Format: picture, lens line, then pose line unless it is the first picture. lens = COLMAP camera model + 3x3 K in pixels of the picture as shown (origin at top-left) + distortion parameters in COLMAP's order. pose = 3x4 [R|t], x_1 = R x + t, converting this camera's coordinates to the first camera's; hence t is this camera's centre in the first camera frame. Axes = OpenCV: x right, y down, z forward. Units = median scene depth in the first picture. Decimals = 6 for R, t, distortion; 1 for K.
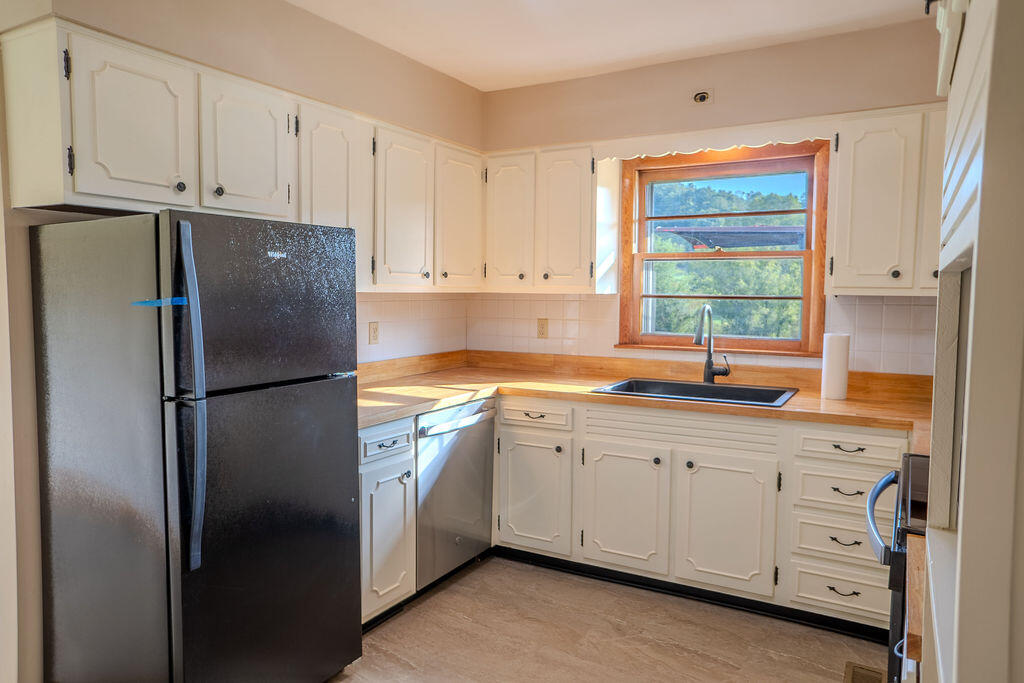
lens RADIAL K [[707.1, 0, 505.7], [0, 707.1, 340.7], [0, 0, 1]] dist [-0.049152, 0.066961]
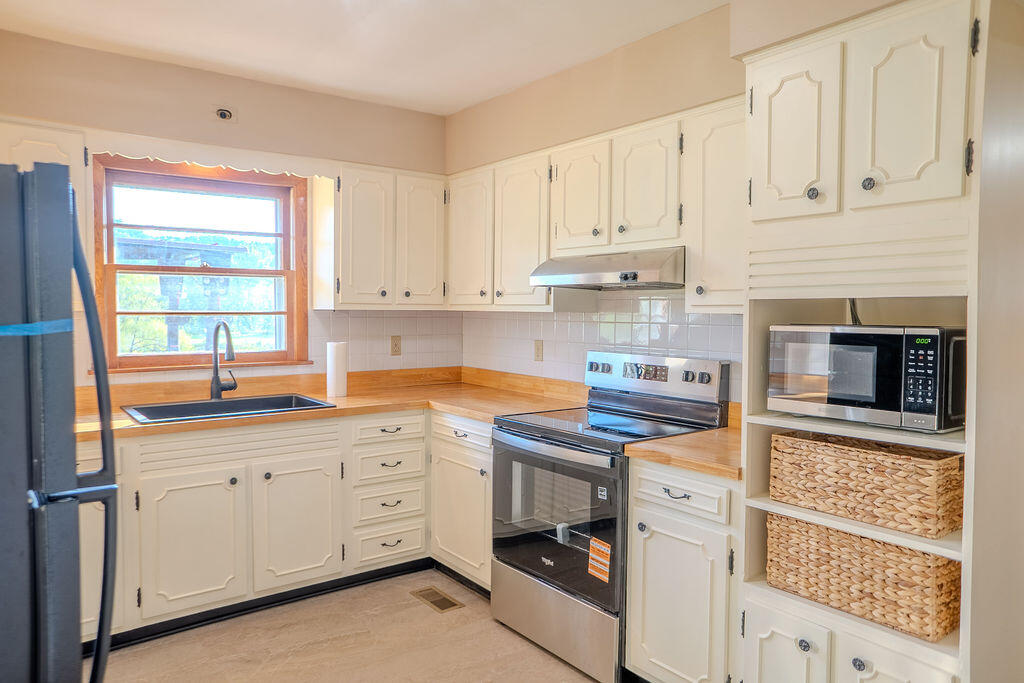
lens RADIAL K [[707.1, 0, 509.6], [0, 707.1, 341.7], [0, 0, 1]] dist [-0.049152, 0.066961]
pose [[0.368868, -0.047372, 0.928274, -0.999848], [0.064722, 0.997585, 0.025191, -0.040640], [-0.927226, 0.050788, 0.371043, 0.514345]]
